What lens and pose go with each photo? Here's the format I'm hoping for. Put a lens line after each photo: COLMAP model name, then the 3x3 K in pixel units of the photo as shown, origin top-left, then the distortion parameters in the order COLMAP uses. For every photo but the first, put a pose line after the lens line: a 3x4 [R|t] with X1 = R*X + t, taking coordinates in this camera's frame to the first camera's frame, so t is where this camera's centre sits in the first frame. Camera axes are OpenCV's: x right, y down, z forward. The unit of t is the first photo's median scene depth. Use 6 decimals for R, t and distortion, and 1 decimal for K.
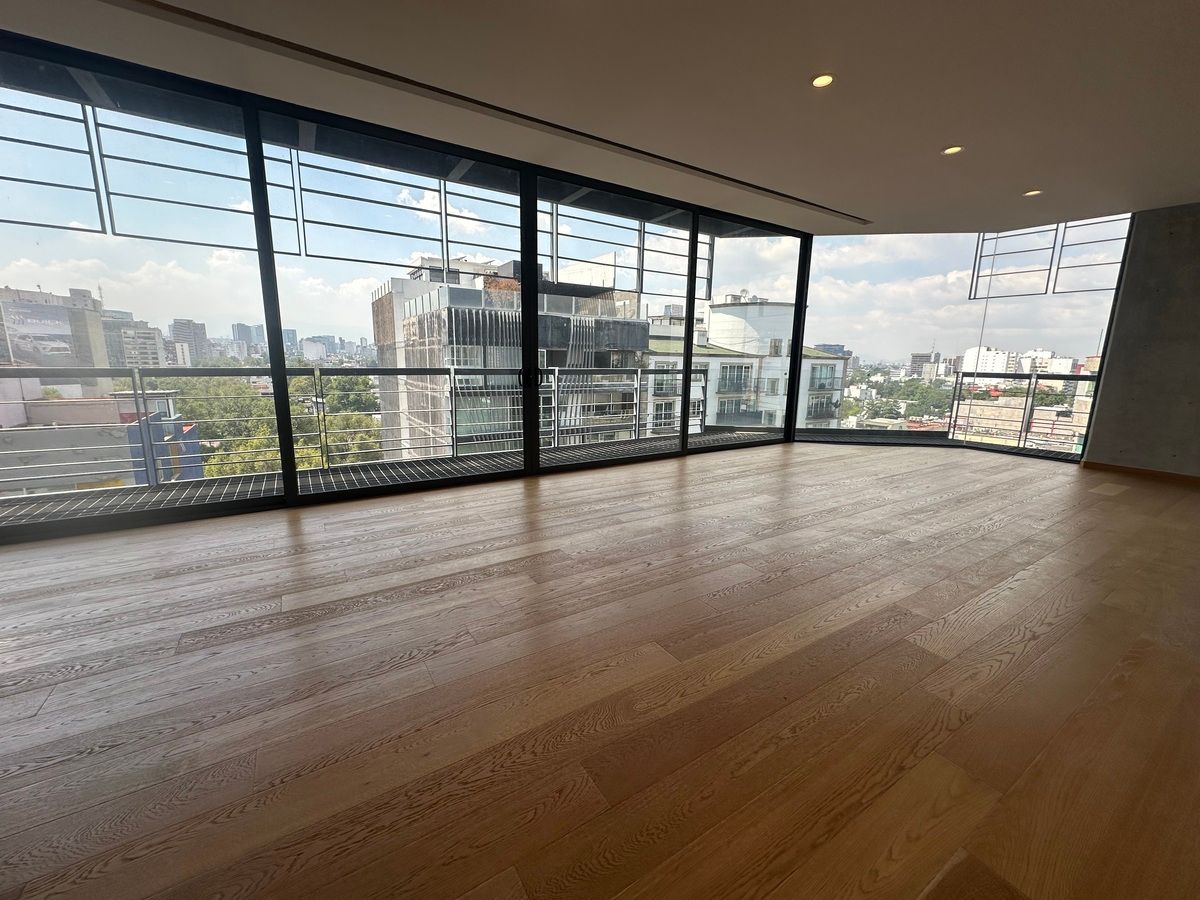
lens RADIAL K [[481.4, 0, 600.7], [0, 481.4, 449.1], [0, 0, 1]] dist [-0.001858, 0.000917]
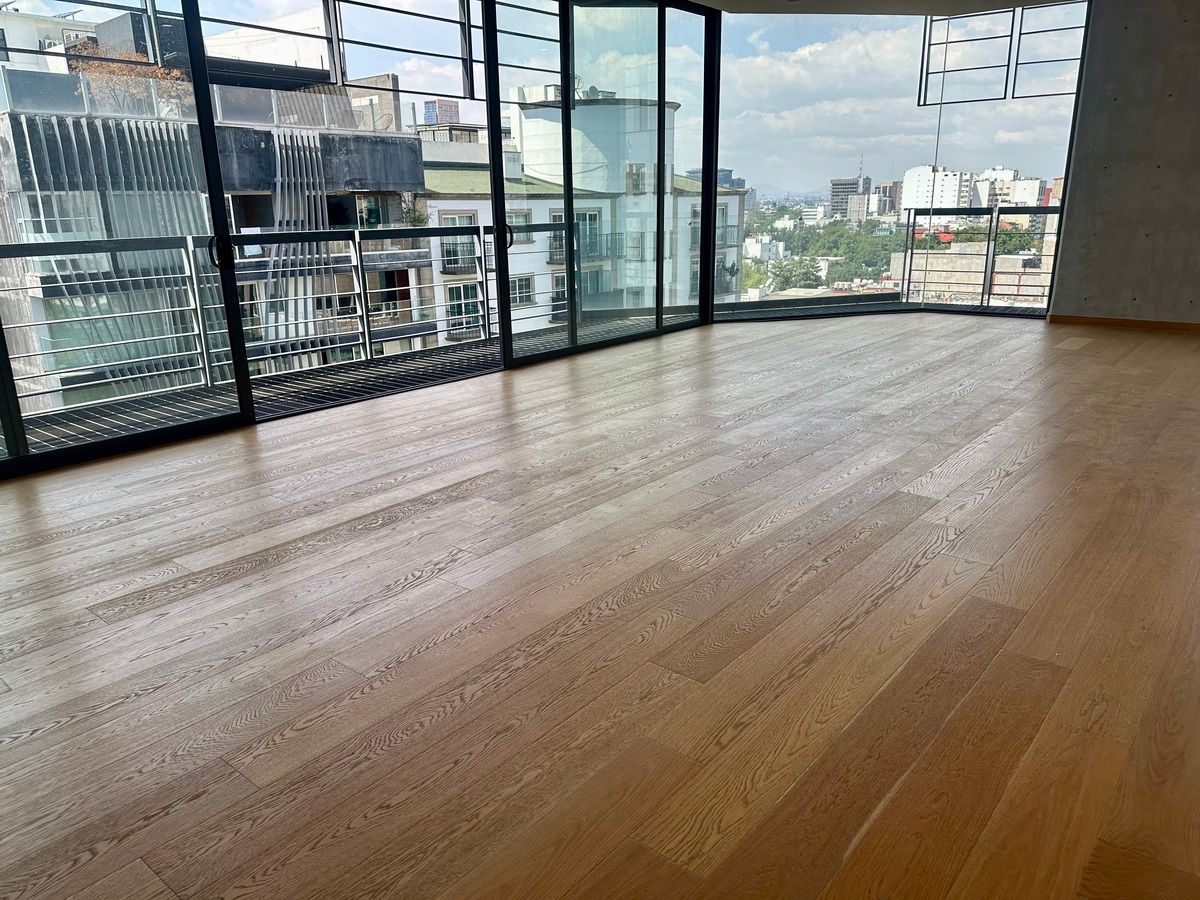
lens RADIAL K [[856.8, 0, 592.0], [0, 856.8, 460.7], [0, 0, 1]] dist [0.061914, -0.067981]
pose [[0.951604, -0.121448, 0.282312, -0.183588], [0.091288, 0.988846, 0.117683, 0.026175], [-0.293456, -0.086216, 0.952077, -0.197916]]
